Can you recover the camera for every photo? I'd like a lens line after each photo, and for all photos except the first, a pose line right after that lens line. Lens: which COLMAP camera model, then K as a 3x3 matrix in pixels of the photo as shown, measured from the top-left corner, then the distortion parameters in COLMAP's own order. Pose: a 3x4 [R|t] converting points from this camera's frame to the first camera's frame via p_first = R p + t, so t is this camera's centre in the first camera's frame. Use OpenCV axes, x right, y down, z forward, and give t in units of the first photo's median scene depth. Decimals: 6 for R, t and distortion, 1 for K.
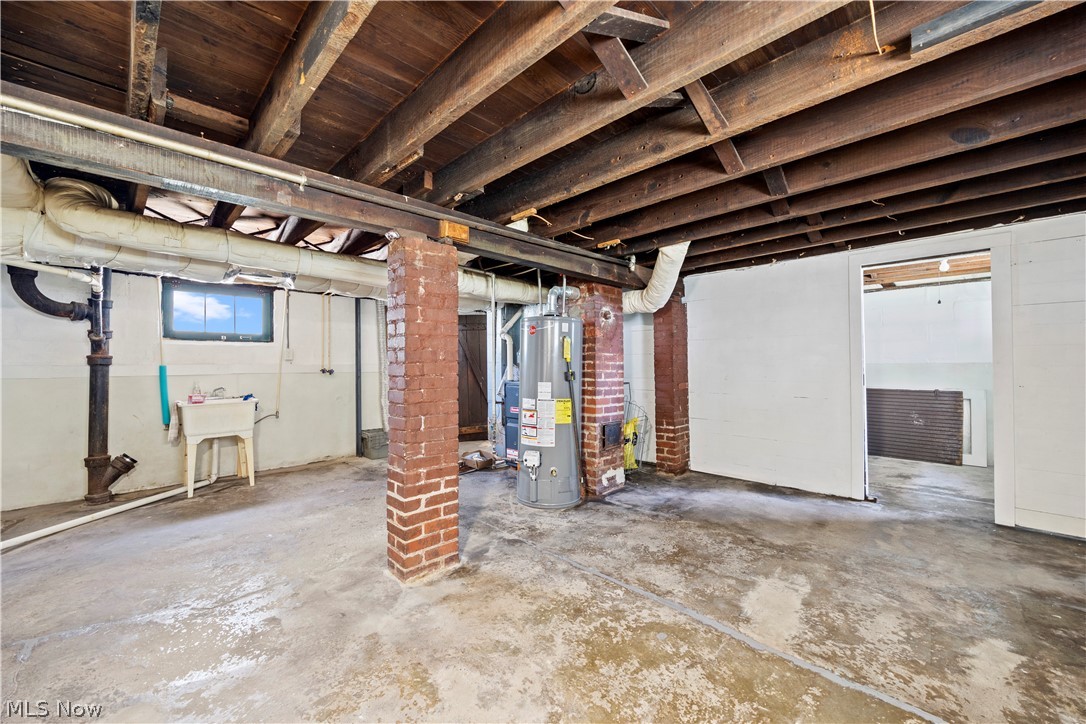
lens RADIAL K [[421.3, 0, 542.6], [0, 421.3, 361.8], [0, 0, 1]] dist [-0.002583, 0.000091]
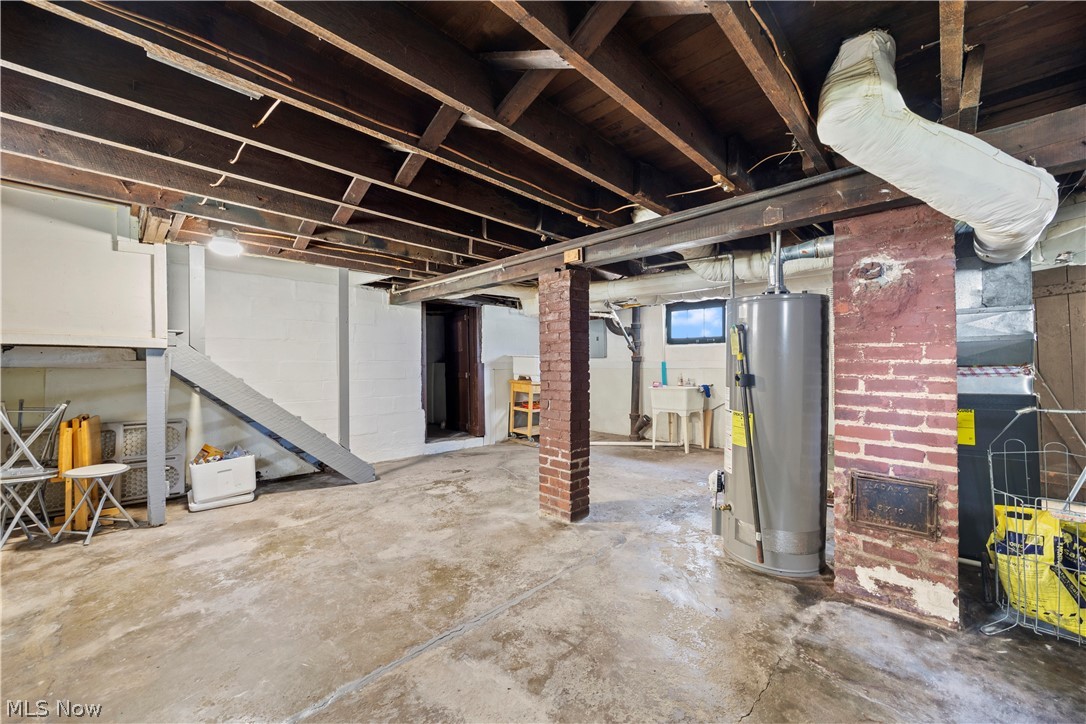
lens RADIAL K [[421.3, 0, 542.5], [0, 421.3, 361.2], [0, 0, 1]] dist [-0.002583, 0.000091]
pose [[0.012174, 0.003338, -0.999920, 0.781755], [0.011173, 0.999932, 0.003474, -0.004011], [0.999863, -0.011214, 0.012136, 0.672980]]
